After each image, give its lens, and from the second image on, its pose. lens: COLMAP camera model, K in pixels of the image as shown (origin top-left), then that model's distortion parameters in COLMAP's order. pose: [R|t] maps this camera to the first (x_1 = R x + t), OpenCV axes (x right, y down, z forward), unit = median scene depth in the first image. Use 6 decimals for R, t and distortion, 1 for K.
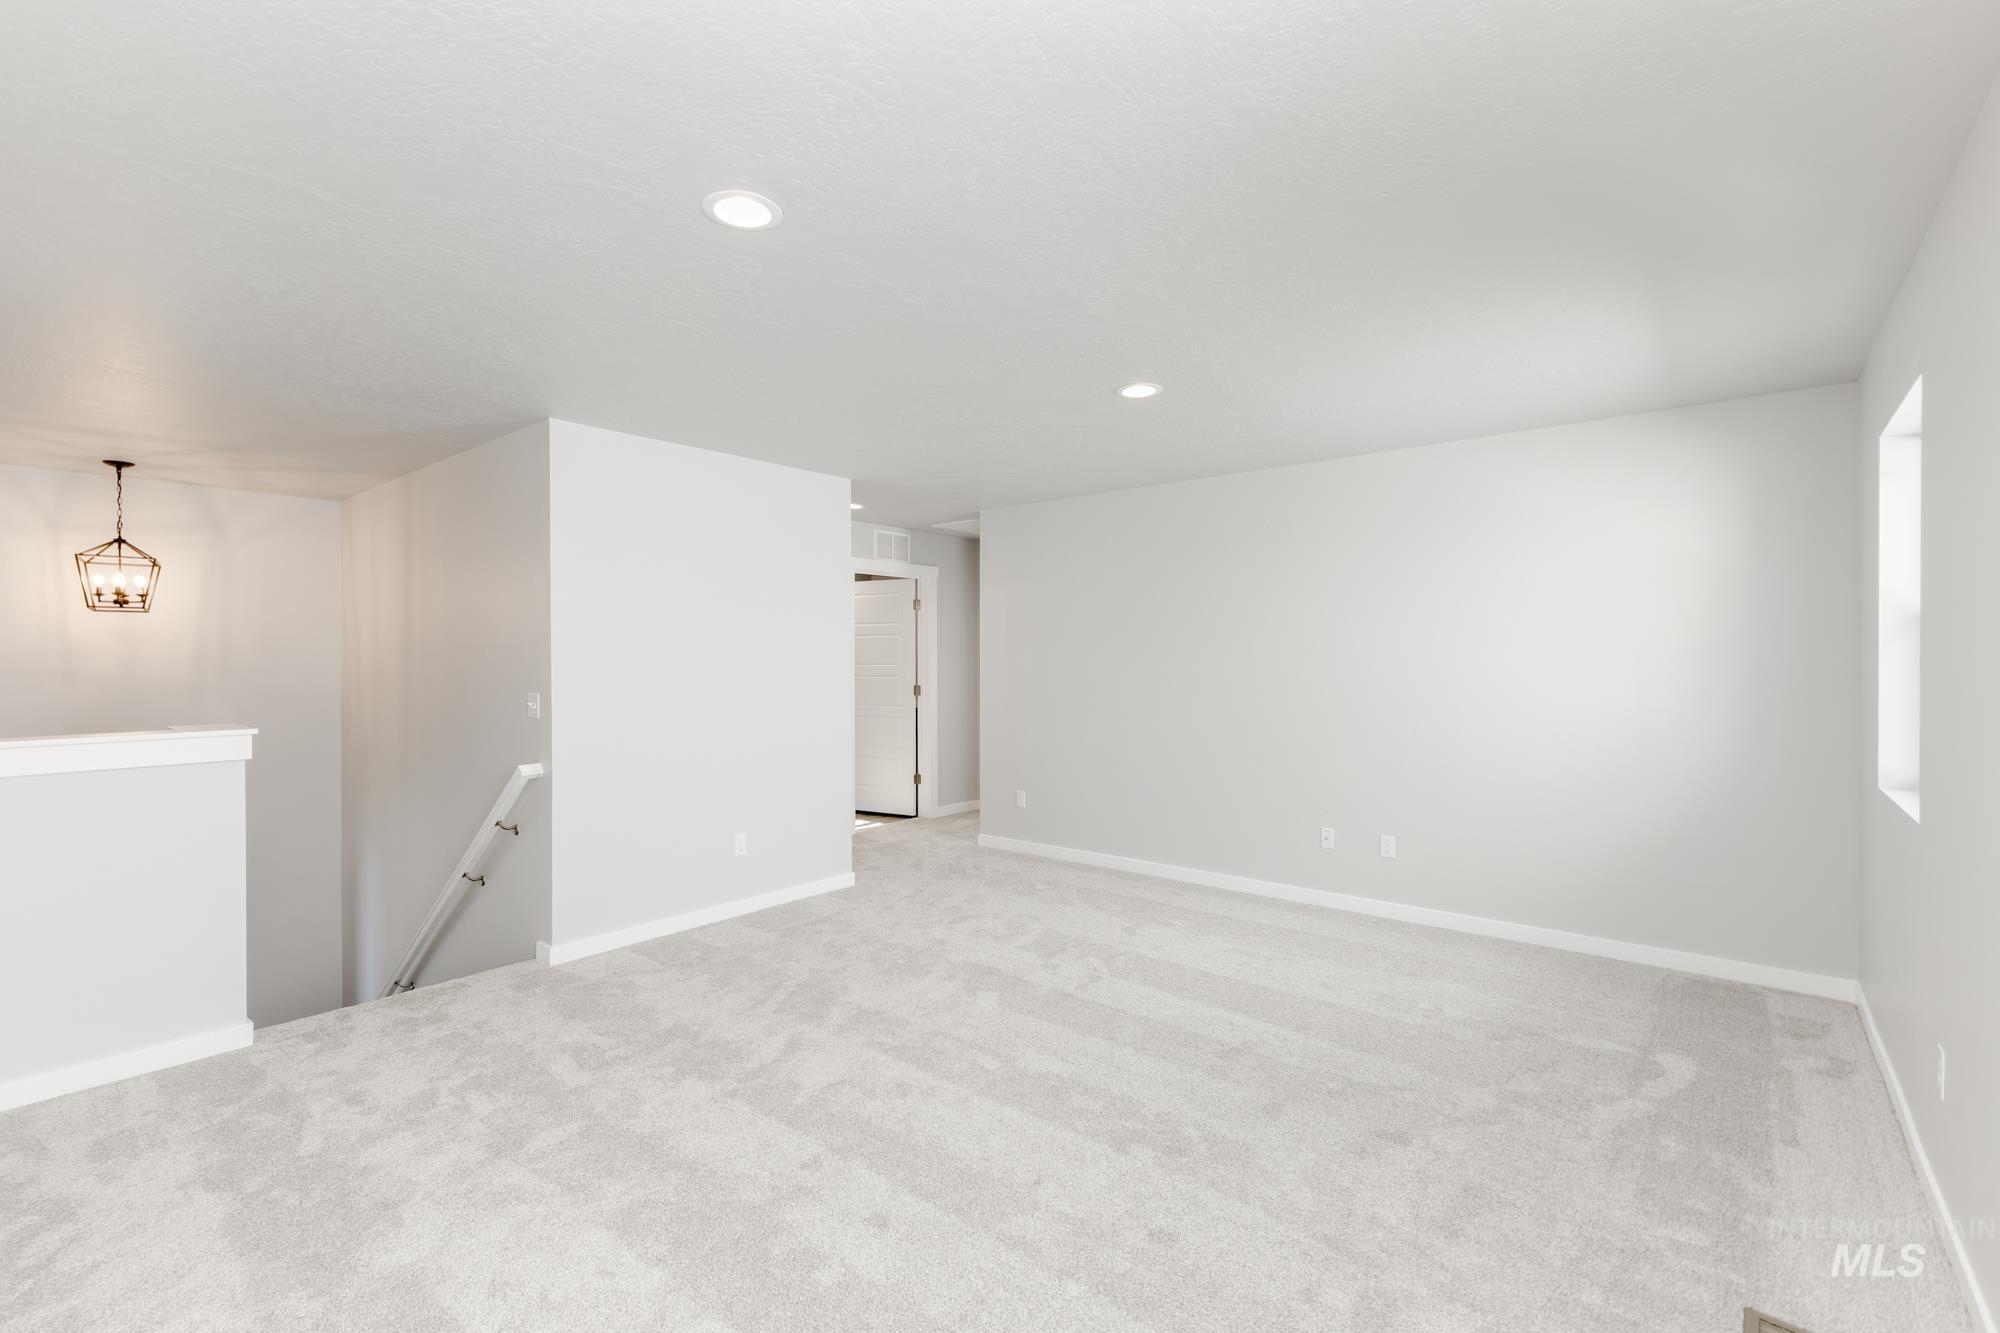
lens RADIAL K [[868.8, 0, 1005.5], [0, 868.8, 663.6], [0, 0, 1]] dist [-0.003928, 0.000178]
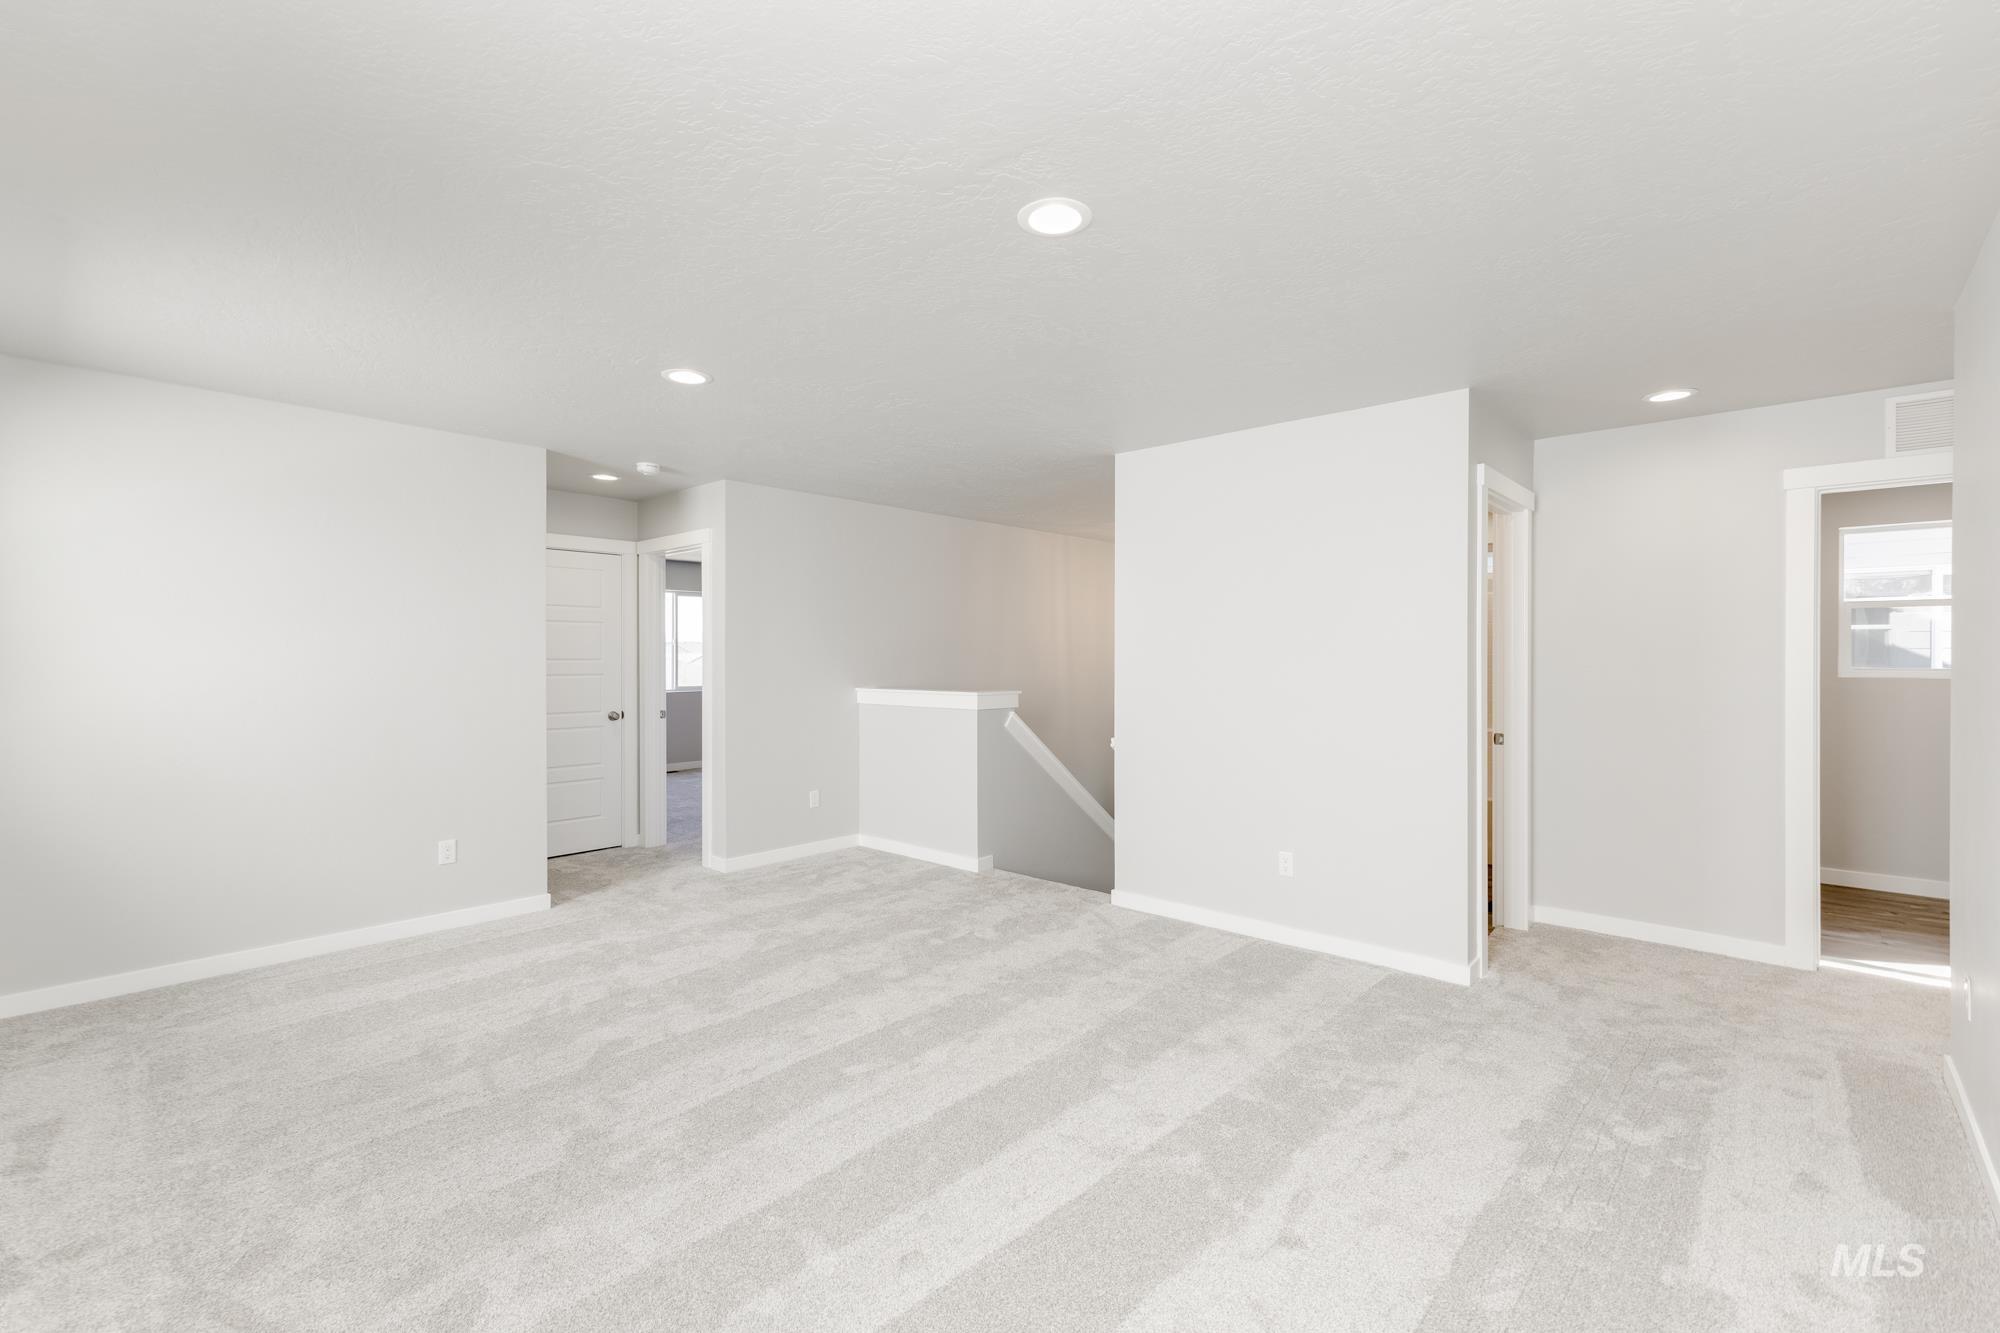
lens RADIAL K [[868.8, 0, 1000.9], [0, 868.8, 660.3], [0, 0, 1]] dist [-0.003928, 0.000178]
pose [[-0.060562, 0.001520, -0.998163, 0.674455], [-0.004726, 0.999987, 0.001810, 0.003089], [0.998153, 0.004827, -0.060554, 0.877913]]
